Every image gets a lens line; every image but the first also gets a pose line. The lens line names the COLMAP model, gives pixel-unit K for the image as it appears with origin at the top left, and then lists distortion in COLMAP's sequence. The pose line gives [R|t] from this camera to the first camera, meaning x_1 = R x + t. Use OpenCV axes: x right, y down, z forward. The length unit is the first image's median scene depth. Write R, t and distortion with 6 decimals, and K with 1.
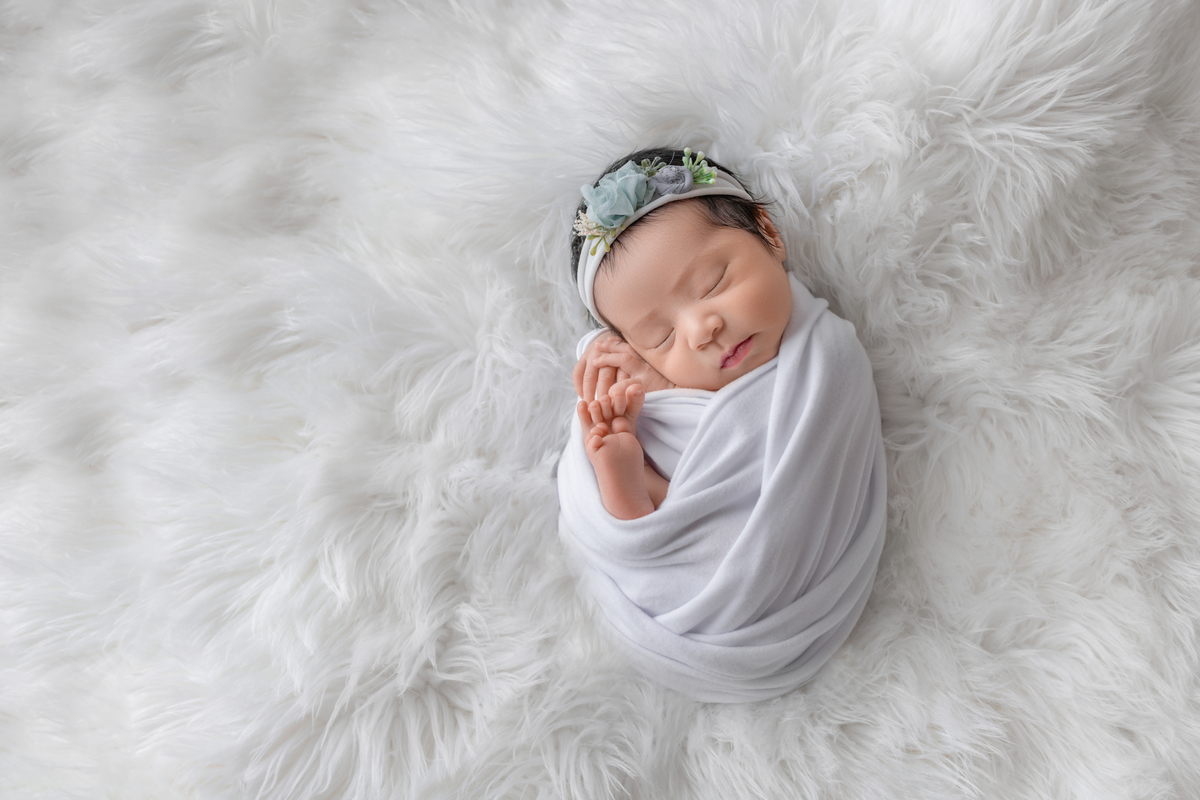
lens RADIAL K [[981.6, 0, 600.0], [0, 981.6, 400.0], [0, 0, 1]] dist [-0.046008, -0.000191]
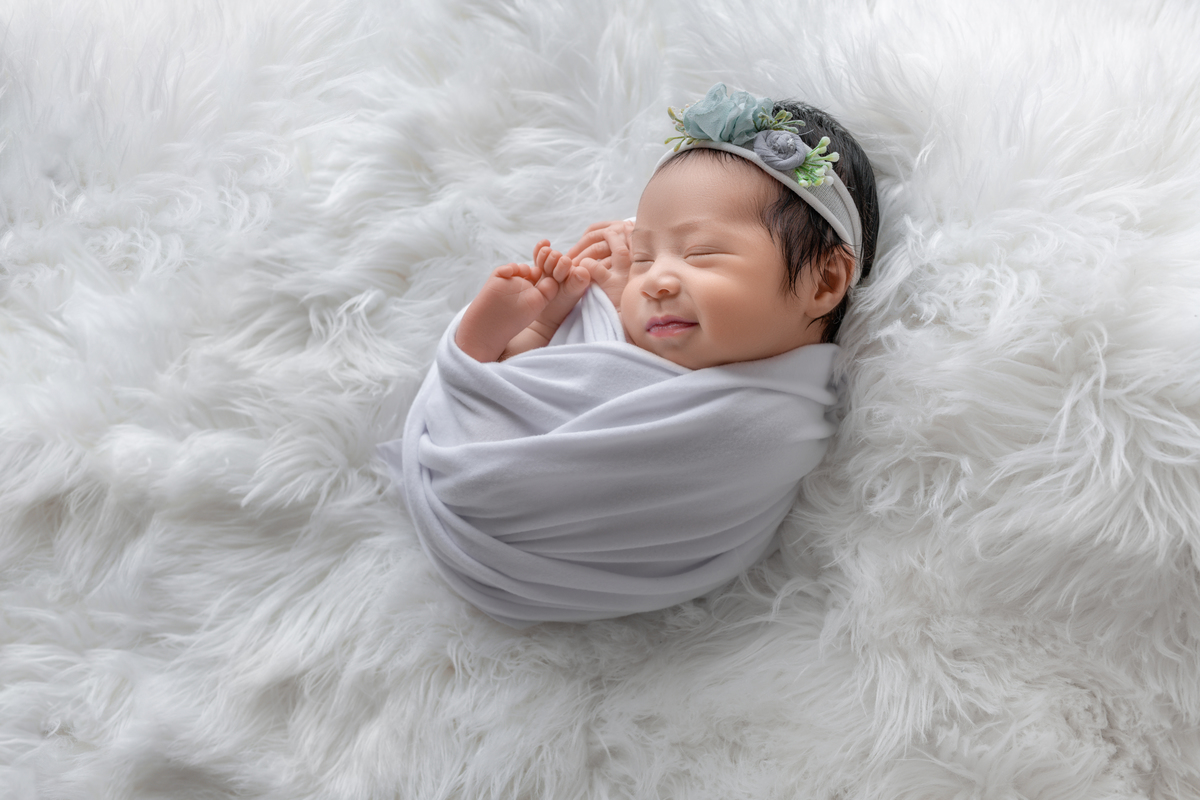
lens RADIAL K [[1008.1, 0, 600.0], [0, 1008.1, 400.0], [0, 0, 1]] dist [-0.046161, -0.000162]
pose [[0.521965, 0.796981, -0.303931, 0.431901], [-0.728597, 0.601866, 0.326962, -0.263672], [0.443508, 0.050780, 0.894831, 0.155584]]
